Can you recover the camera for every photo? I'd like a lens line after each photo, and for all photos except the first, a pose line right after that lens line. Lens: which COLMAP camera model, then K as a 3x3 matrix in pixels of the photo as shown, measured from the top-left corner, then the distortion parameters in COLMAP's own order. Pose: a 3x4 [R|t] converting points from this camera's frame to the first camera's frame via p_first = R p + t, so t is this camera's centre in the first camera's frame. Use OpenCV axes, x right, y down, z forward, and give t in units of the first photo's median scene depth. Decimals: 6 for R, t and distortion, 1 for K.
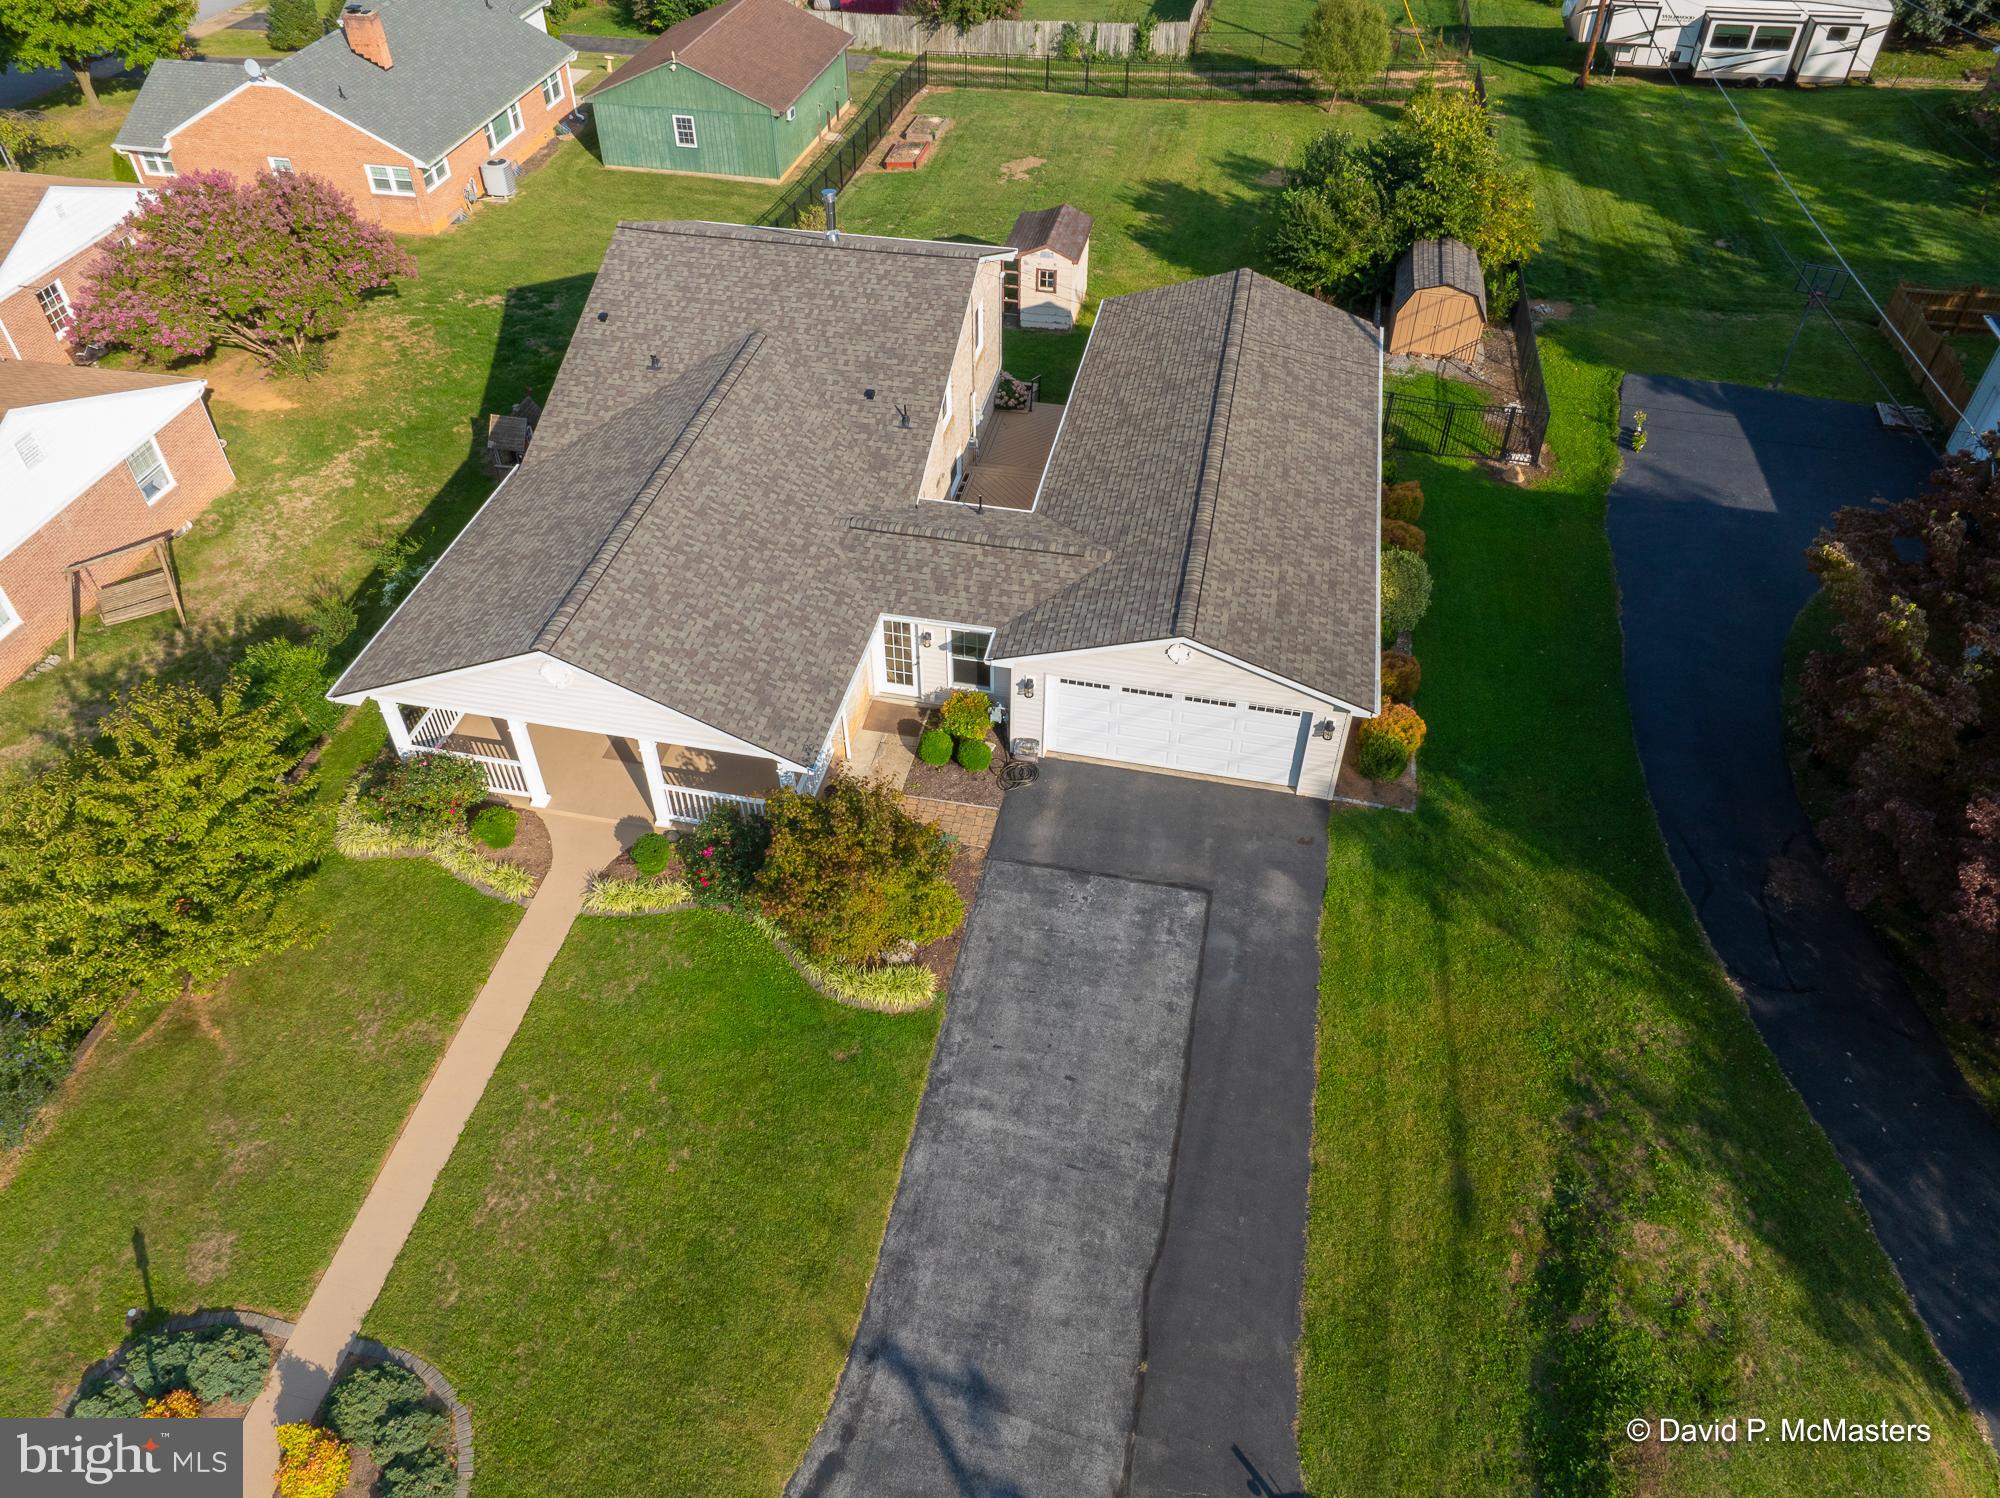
lens RADIAL K [[1404.1, 0, 994.6], [0, 1404.1, 748.3], [0, 0, 1]] dist [-0.052571, 0.017719]
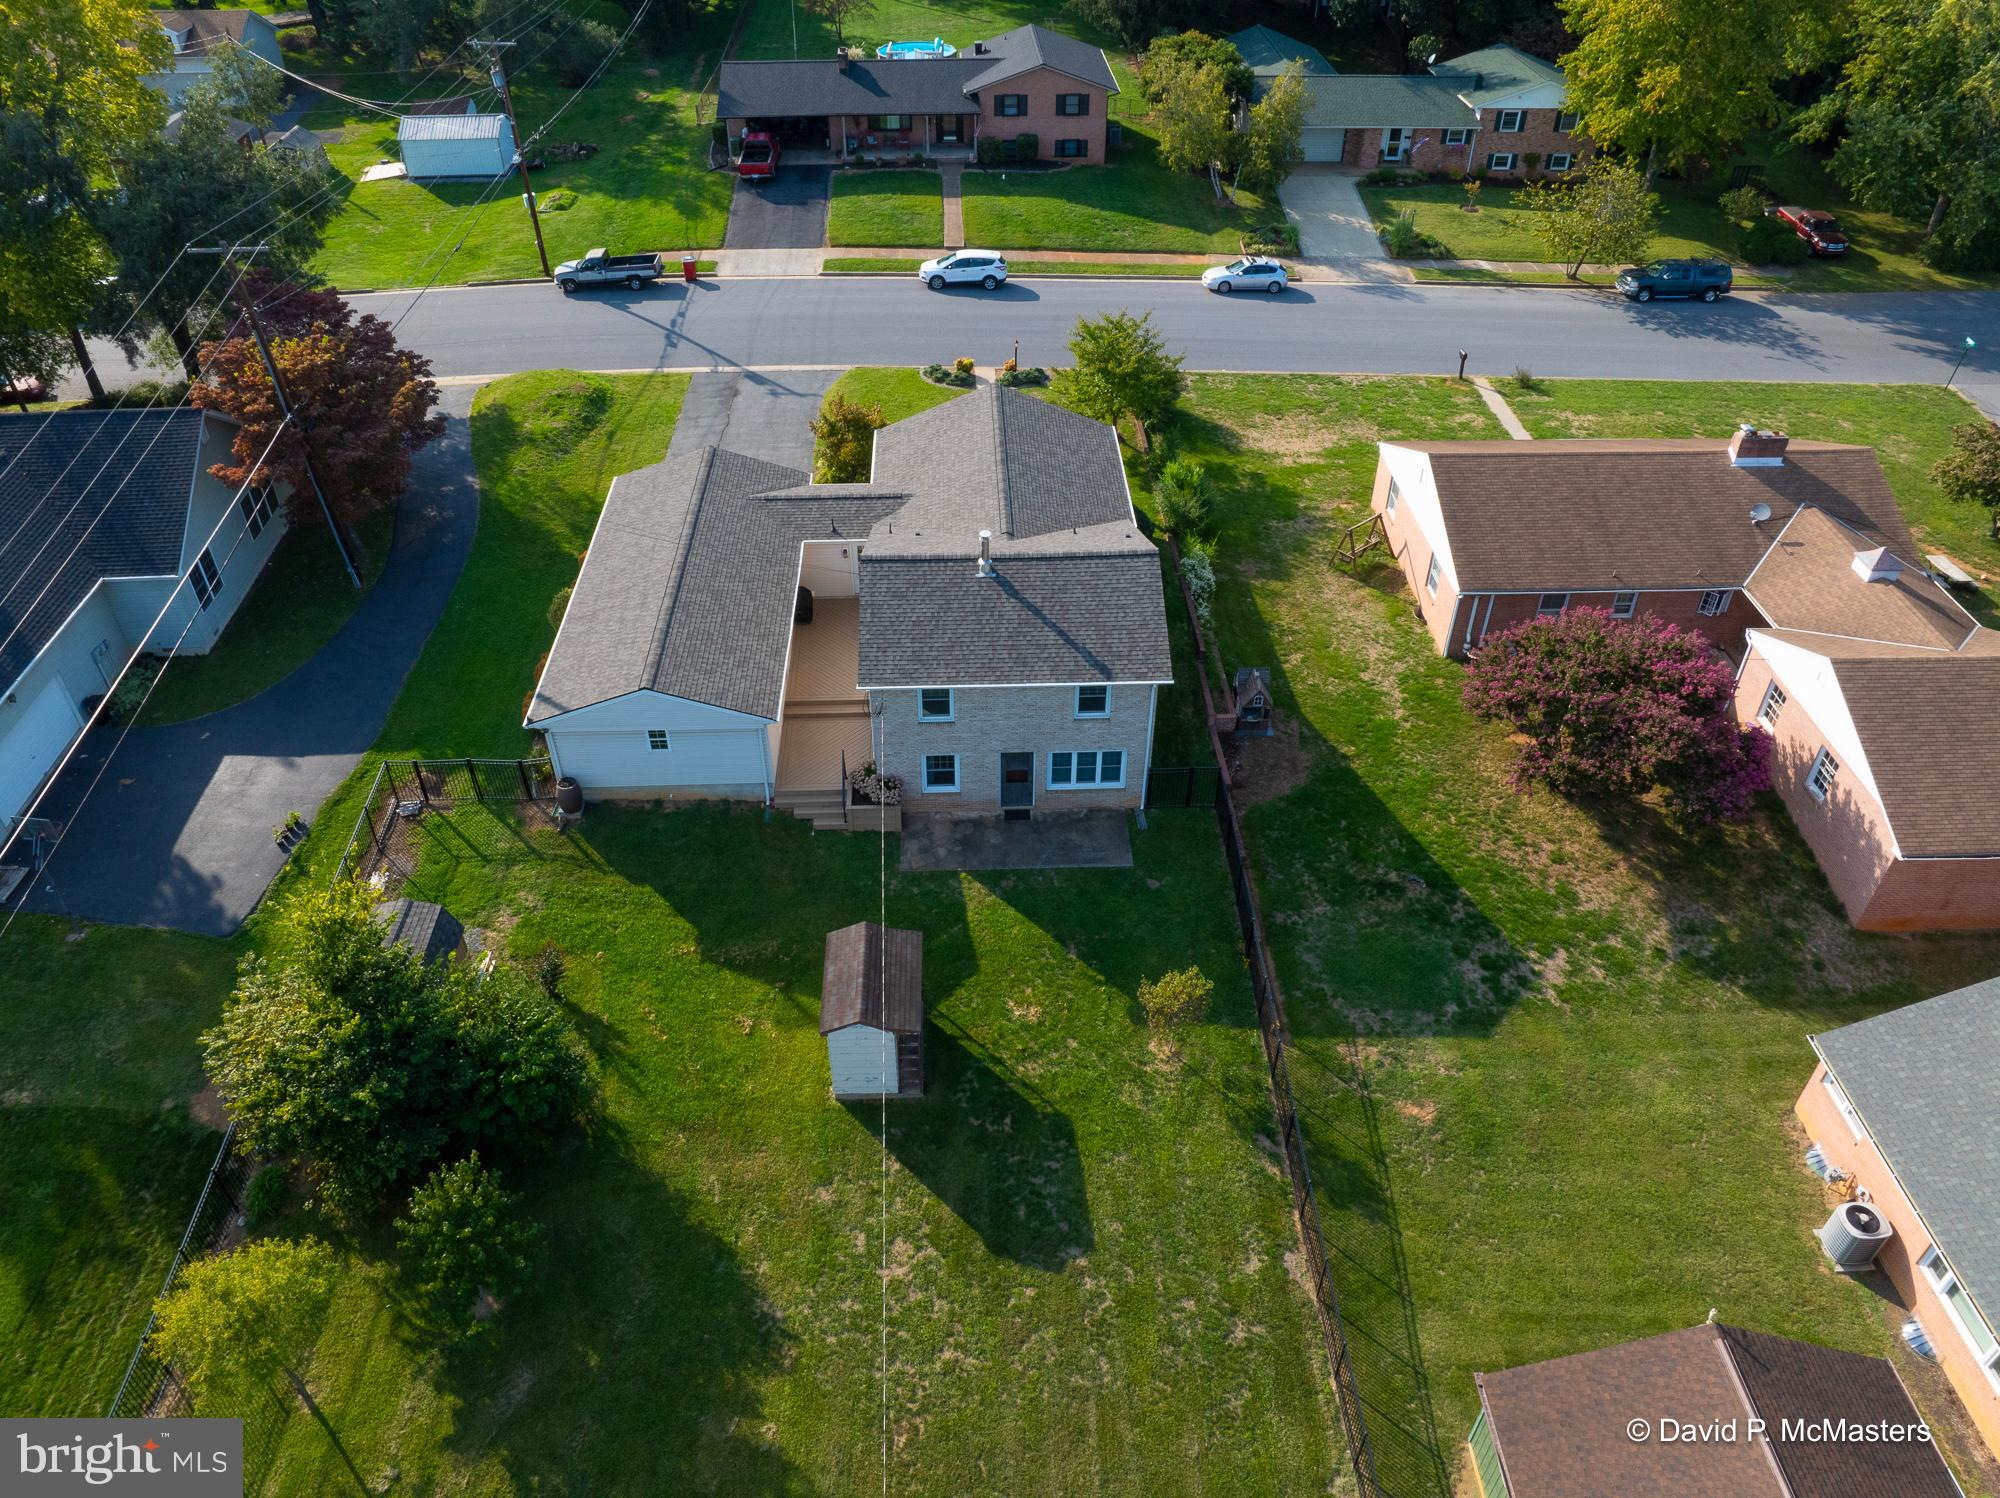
lens RADIAL K [[1404.1, 0, 997.8], [0, 1404.1, 752.6], [0, 0, 1]] dist [-0.052571, 0.017719]
pose [[-0.970576, 0.149208, -0.188993, 0.157043], [-0.168244, 0.141291, 0.975567, -1.834017], [0.172266, 0.978659, -0.112031, 1.530381]]
